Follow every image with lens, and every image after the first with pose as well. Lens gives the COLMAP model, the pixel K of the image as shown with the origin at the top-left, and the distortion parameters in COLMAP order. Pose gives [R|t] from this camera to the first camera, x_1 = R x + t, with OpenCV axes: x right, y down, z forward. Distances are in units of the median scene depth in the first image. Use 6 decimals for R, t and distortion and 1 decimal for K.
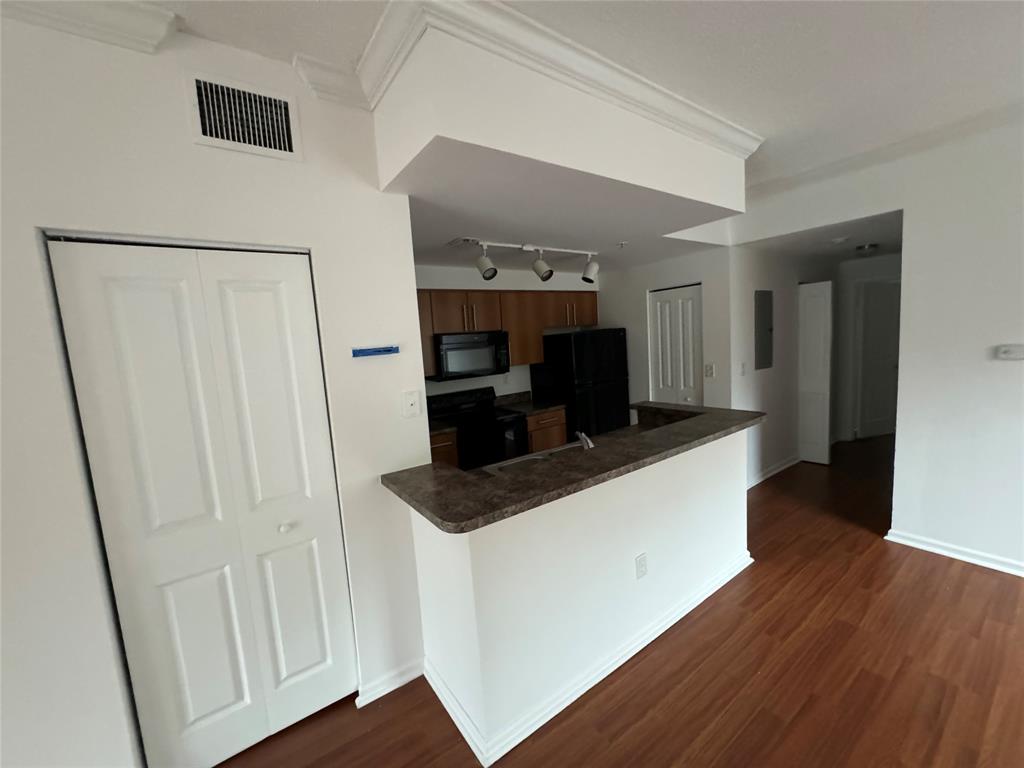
lens RADIAL K [[410.8, 0, 509.8], [0, 410.8, 383.8], [0, 0, 1]] dist [-0.003511, -0.000346]
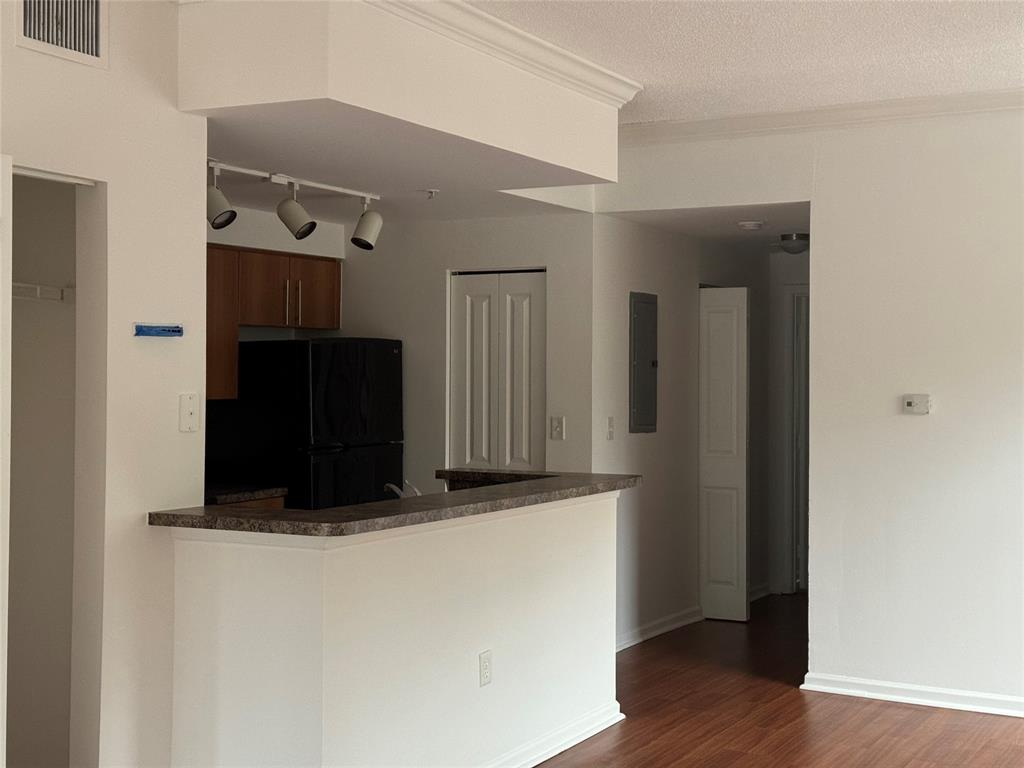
lens RADIAL K [[1450.3, 0, 522.0], [0, 1450.3, 350.9], [0, 0, 1]] dist [0.130544, -0.076014]
pose [[0.894504, 0.078790, 0.440062, -0.453662], [-0.017086, 0.989653, -0.142459, 0.156272], [-0.446733, 0.119911, 0.886595, -0.773291]]
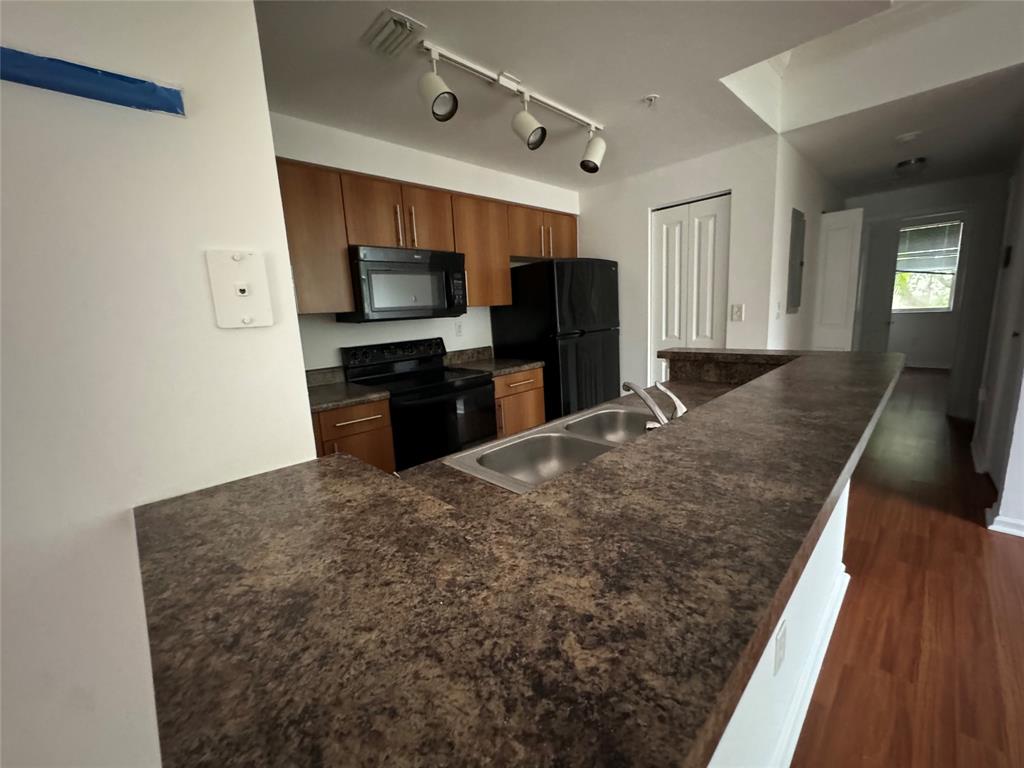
lens RADIAL K [[410.8, 0, 509.8], [0, 410.8, 383.8], [0, 0, 1]] dist [-0.003511, -0.000346]
pose [[0.988337, -0.012846, 0.151737, -0.041316], [0.004530, 0.998475, 0.055019, 0.059963], [-0.152212, -0.053690, 0.986888, 0.348947]]
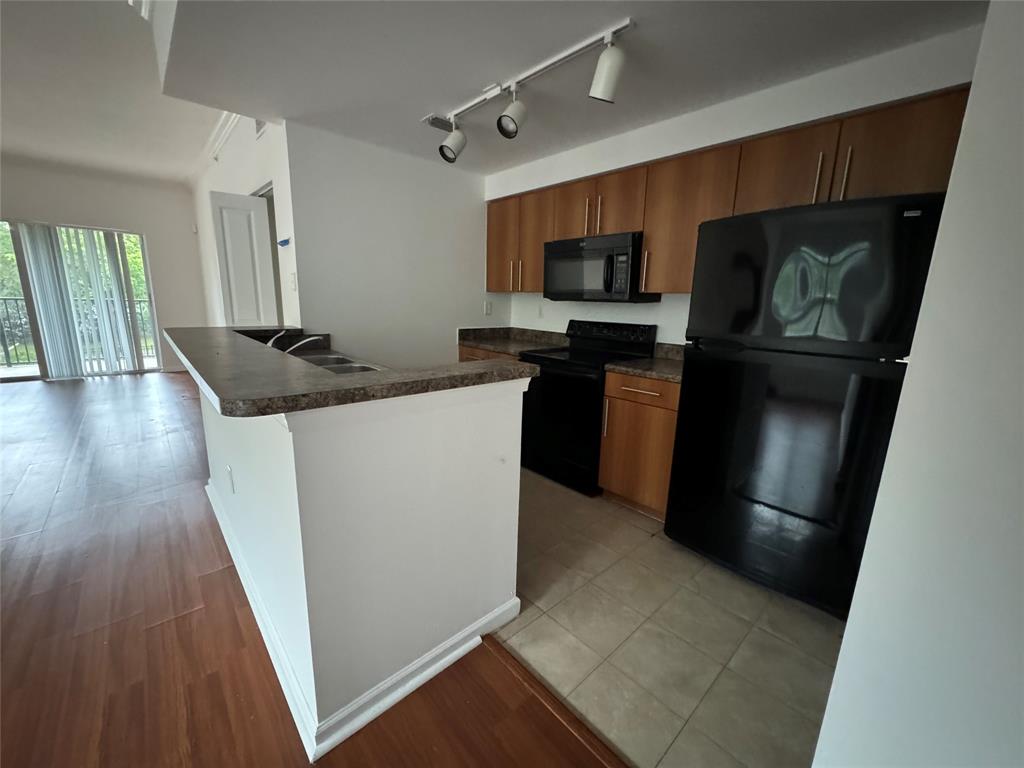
lens RADIAL K [[406.2, 0, 512.0], [0, 406.2, 384.0], [0, 0, 1]] dist [-0.002130, -0.000220]
pose [[0.121097, 0.272139, -0.954608, 0.709975], [-0.147062, 0.955991, 0.253878, -0.043227], [0.981687, 0.109643, 0.155789, 0.861670]]
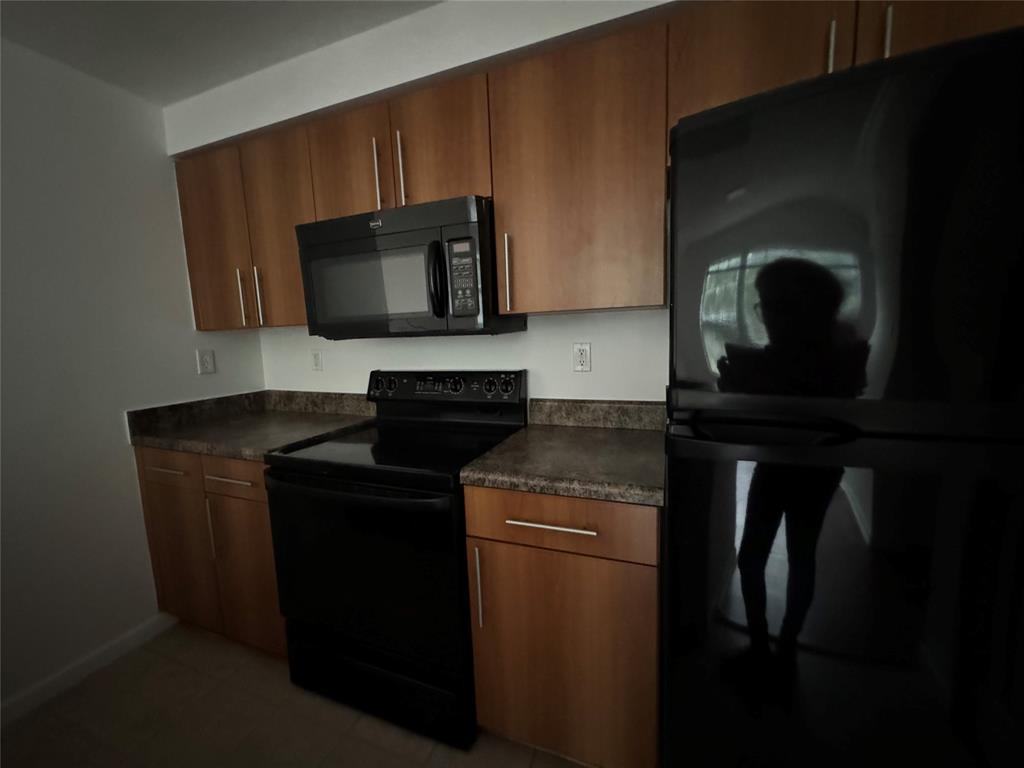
lens RADIAL K [[406.2, 0, 512.0], [0, 406.2, 384.0], [0, 0, 1]] dist [-0.002130, -0.000220]
pose [[0.553029, 0.153009, -0.818991, 0.319062], [-0.098268, 0.988110, 0.118249, -0.030001], [0.827346, 0.015085, 0.561490, 0.980244]]
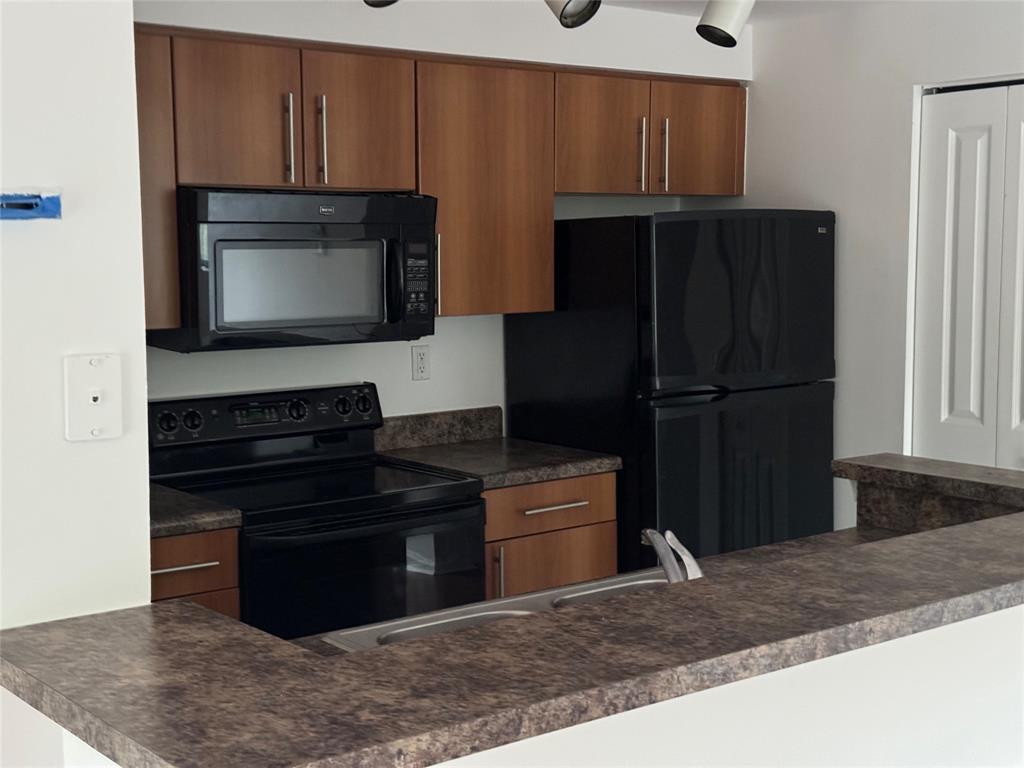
lens RADIAL K [[1436.4, 0, 516.4], [0, 1436.4, 382.5], [0, 0, 1]] dist [0.136113, -0.052278]
pose [[0.996647, 0.056785, 0.058916, -0.000703], [-0.055899, 0.998299, -0.016578, 0.021668], [-0.059757, 0.013229, 0.998125, -0.029206]]
